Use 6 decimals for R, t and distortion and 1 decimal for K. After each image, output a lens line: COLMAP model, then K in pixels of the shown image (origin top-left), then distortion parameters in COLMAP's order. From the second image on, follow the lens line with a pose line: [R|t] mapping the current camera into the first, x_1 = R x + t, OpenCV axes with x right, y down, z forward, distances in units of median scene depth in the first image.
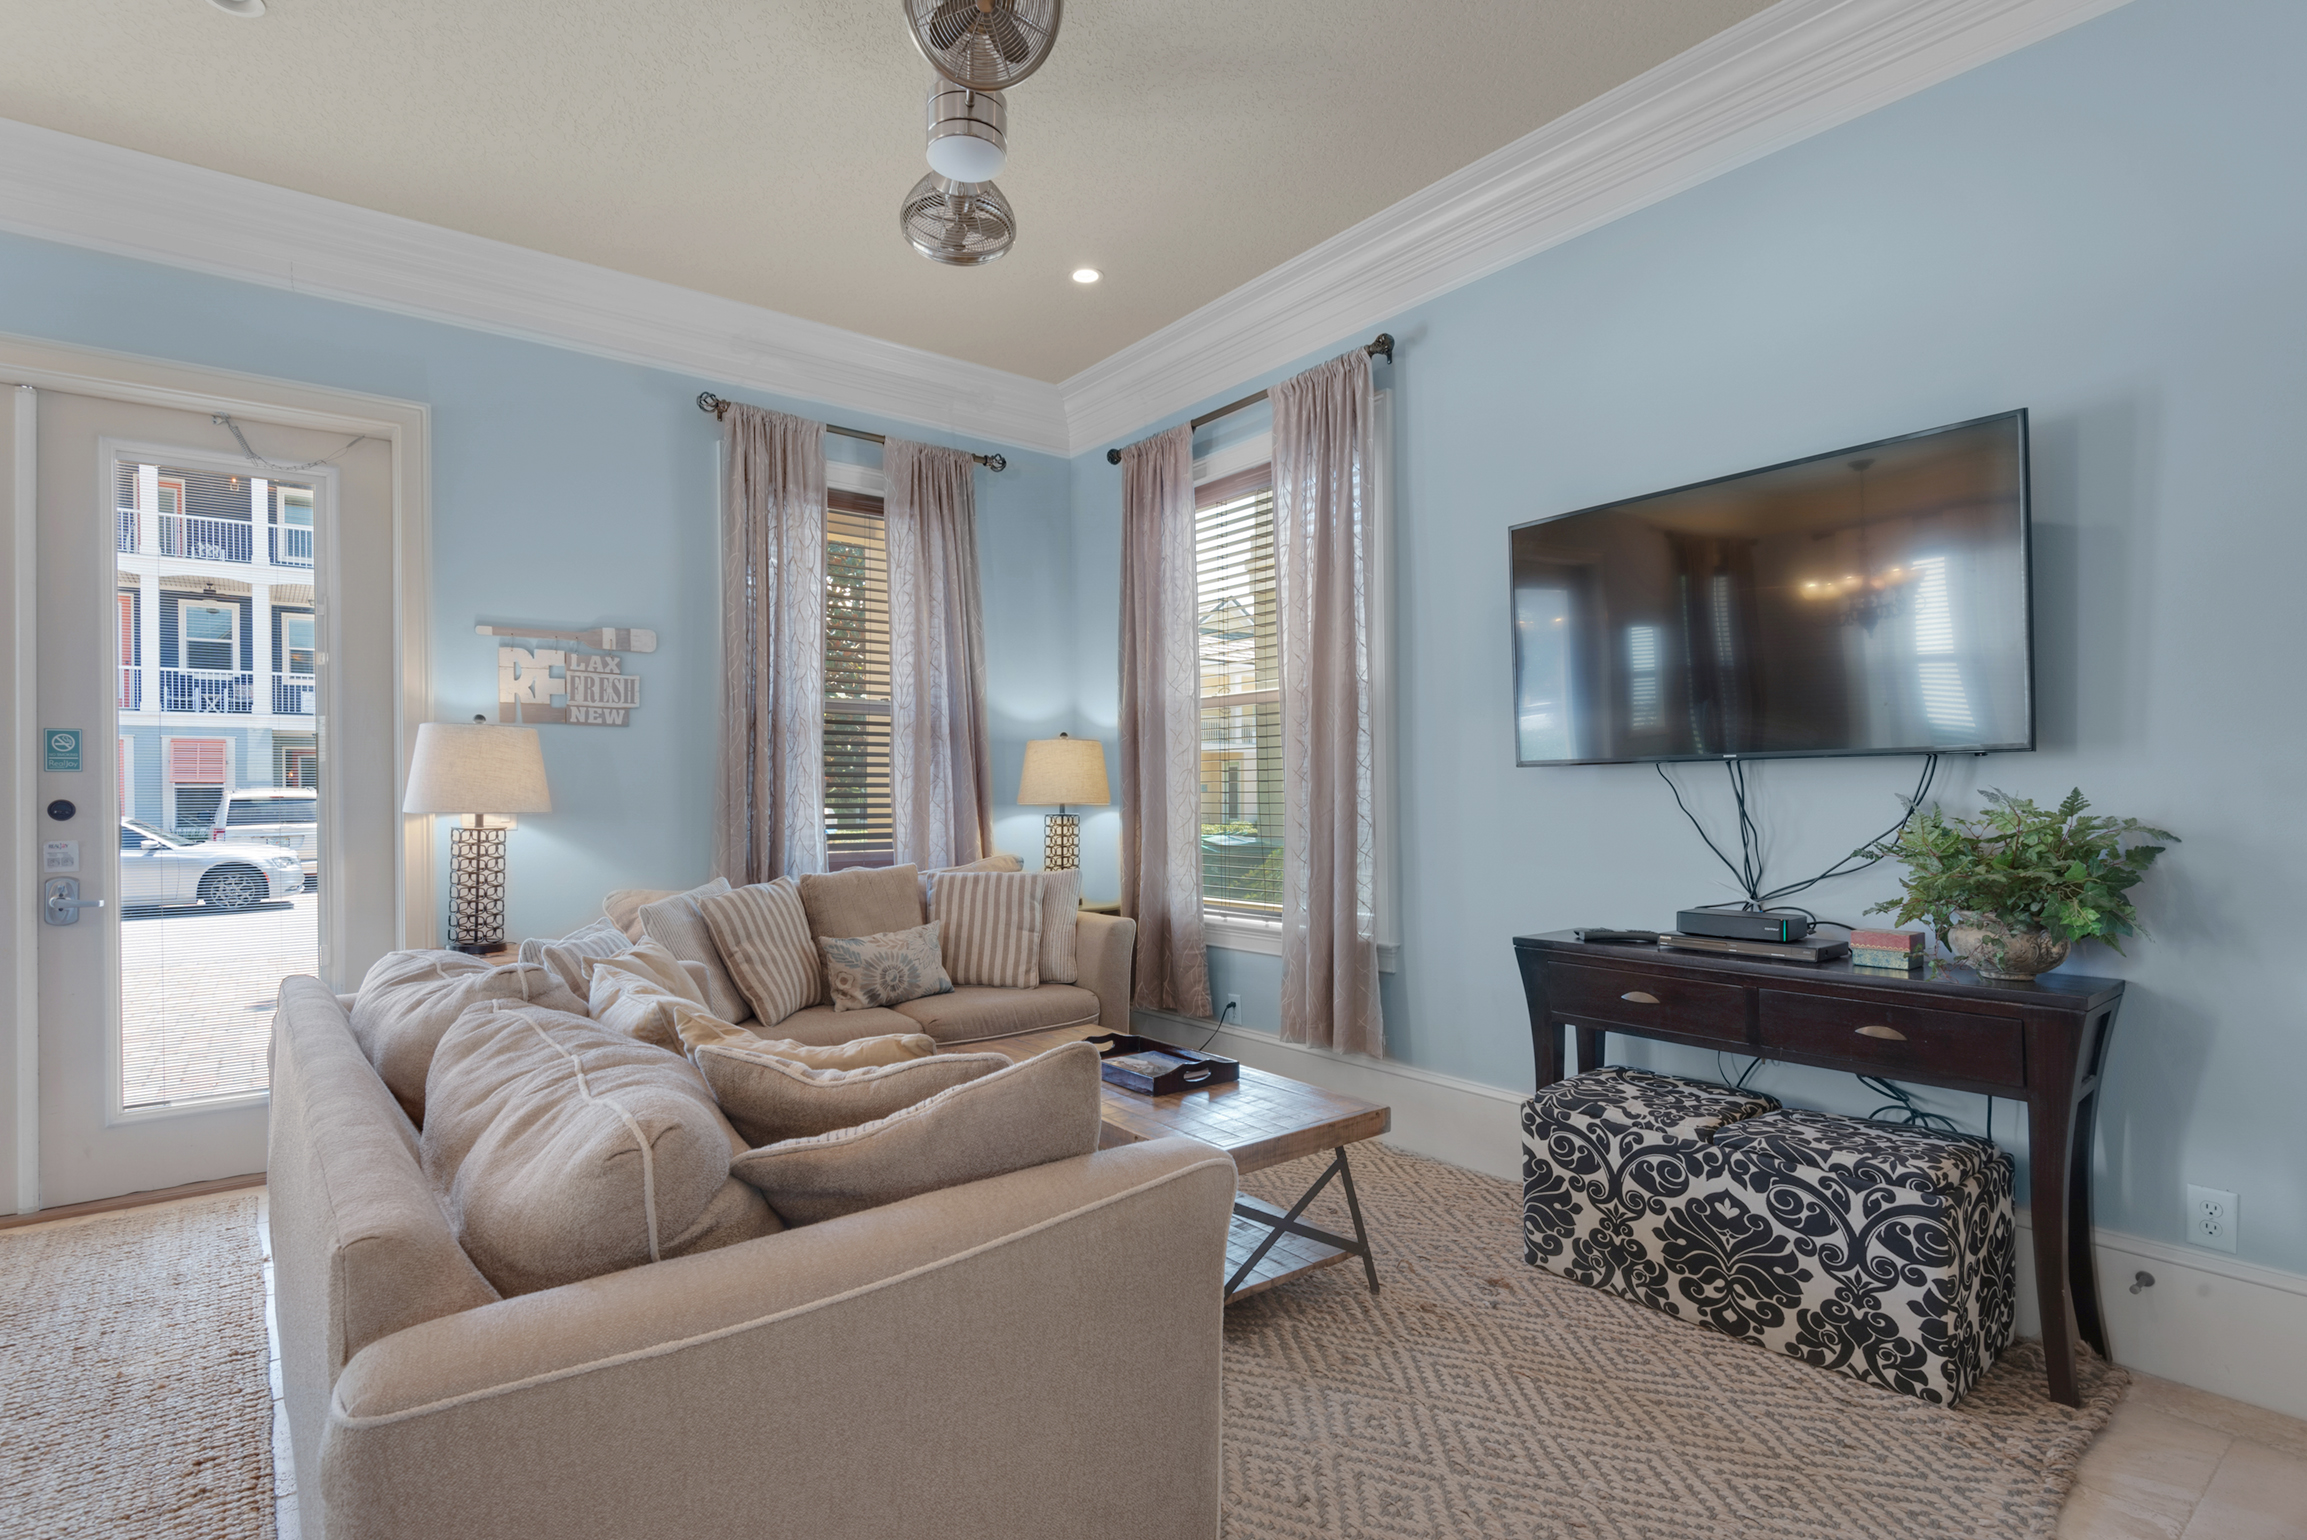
lens RADIAL K [[1120.3, 0, 1158.2], [0, 1120.3, 779.8], [0, 0, 1]] dist [-0.000671, -0.000793]
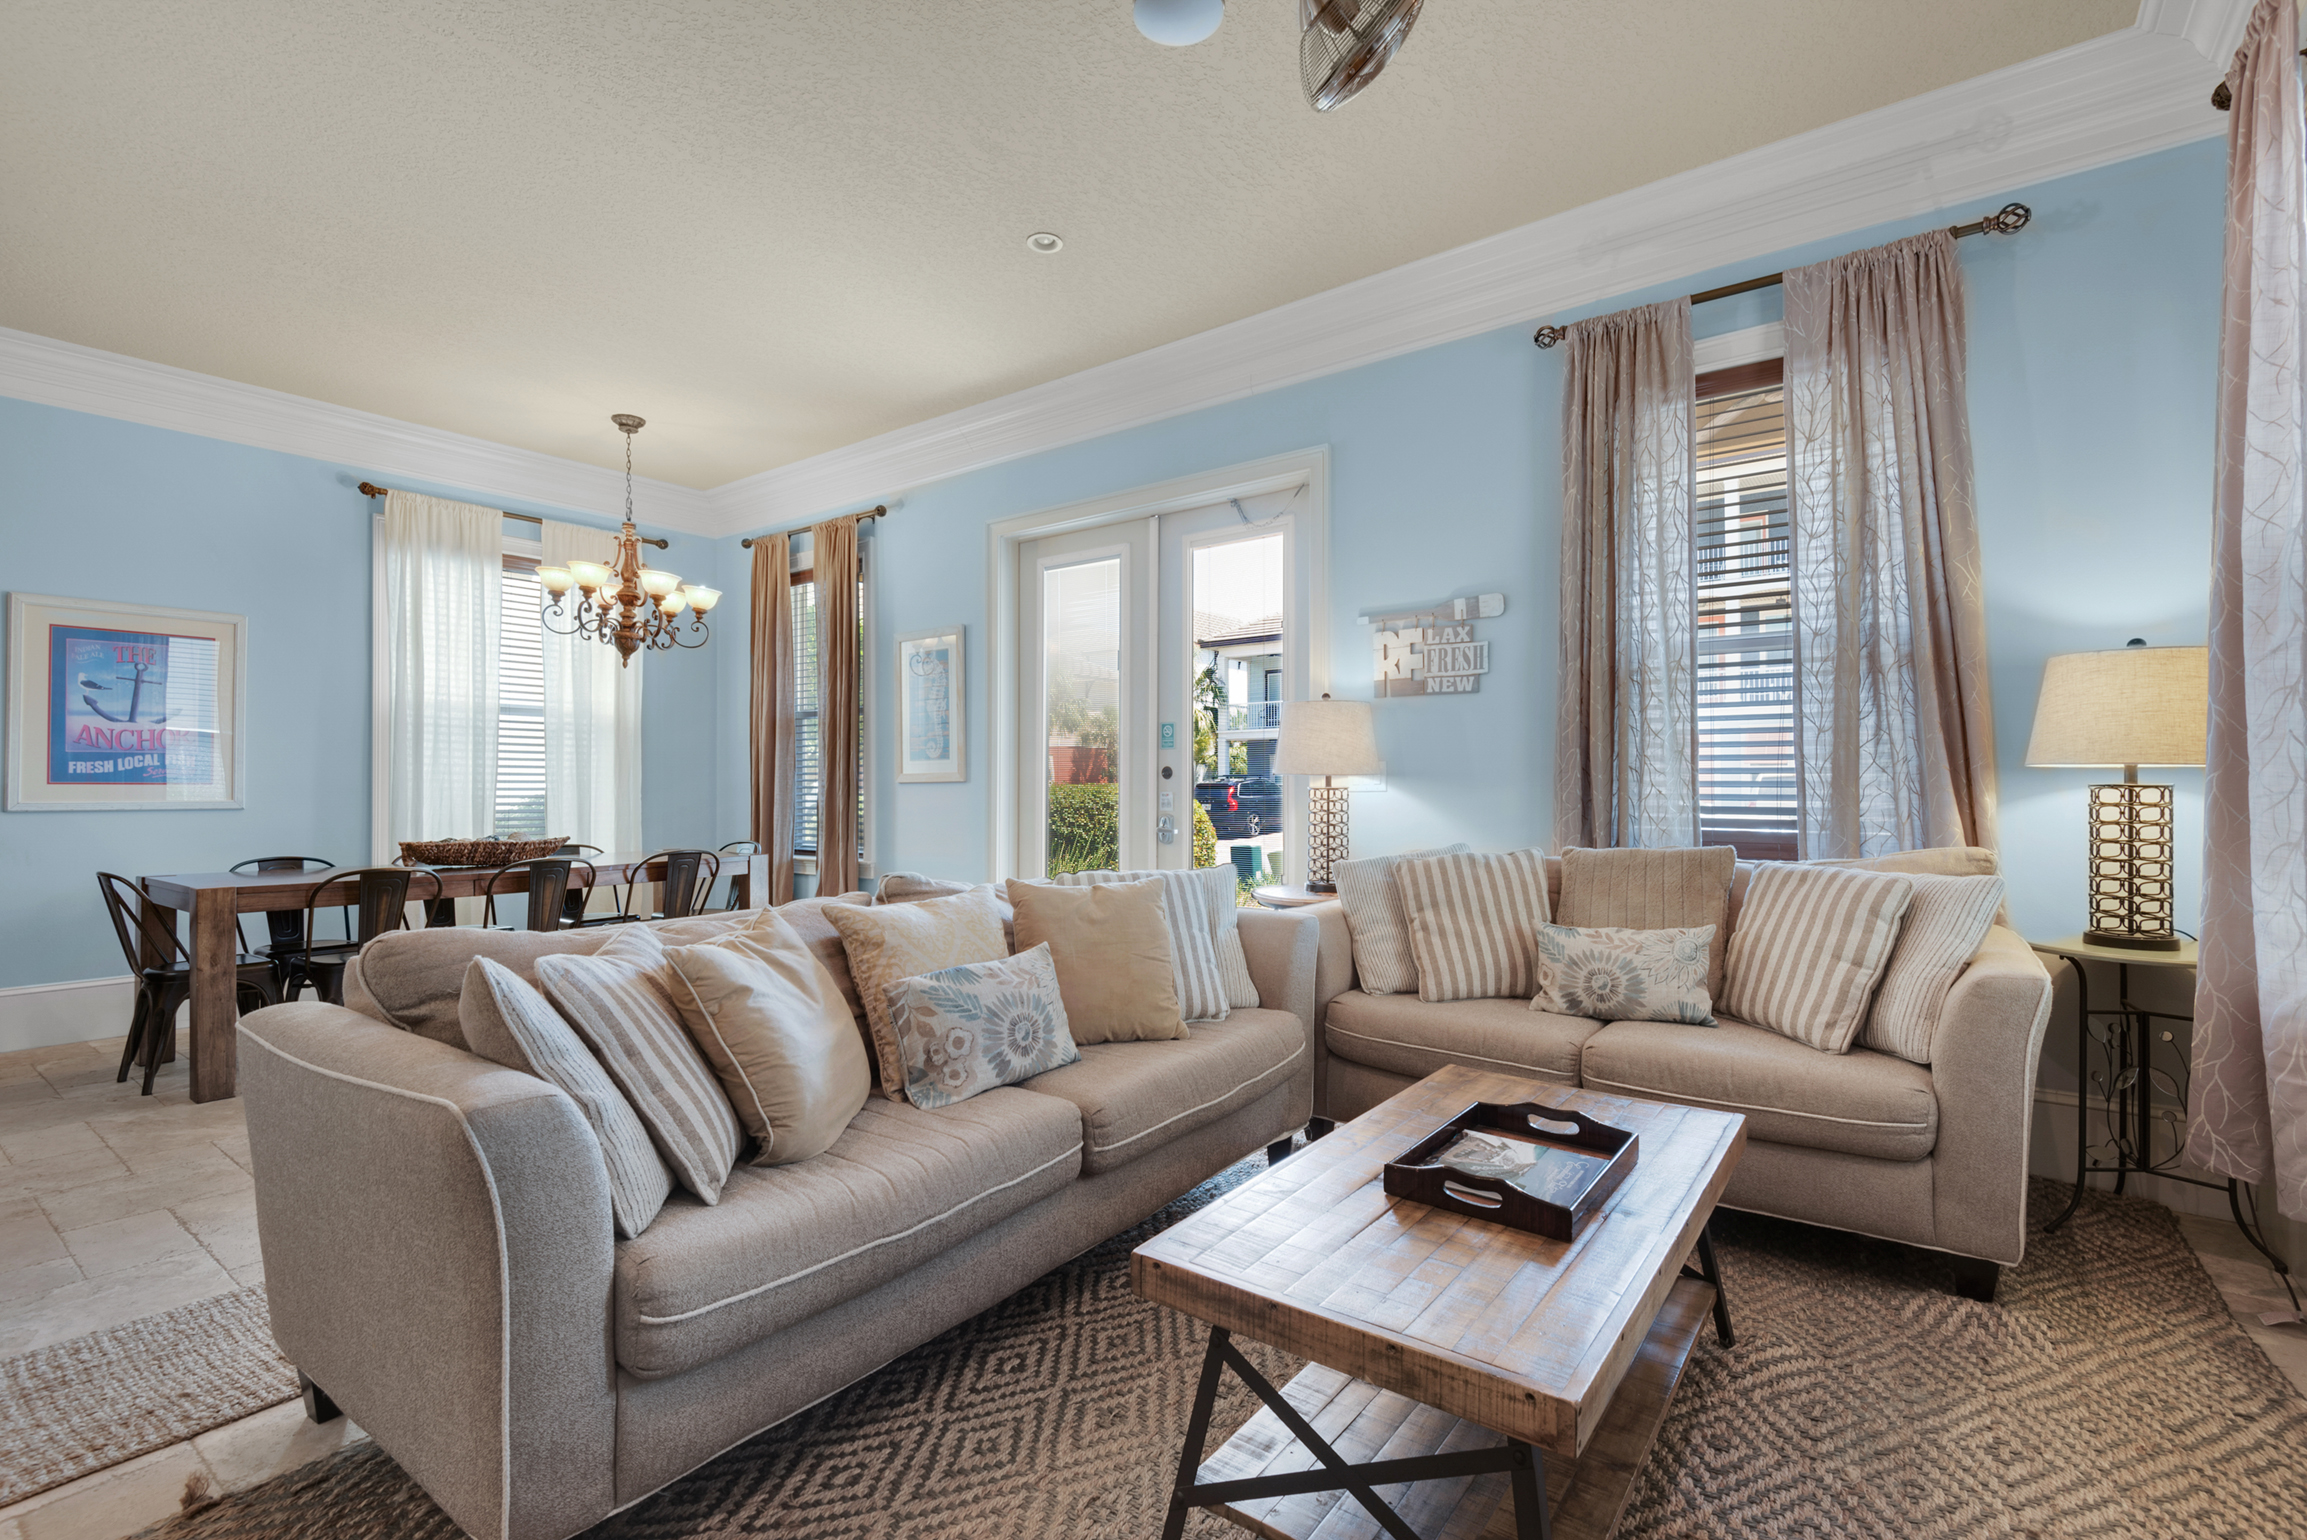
lens RADIAL K [[1047.1, 0, 1149.6], [0, 1047.1, 779.2], [0, 0, 1]] dist [-0.001456, -0.002143]
pose [[0.229032, -0.003157, -0.973414, 0.388347], [0.008396, 0.999964, -0.001268, 0.030084], [0.973383, -0.007882, 0.229051, 0.506384]]
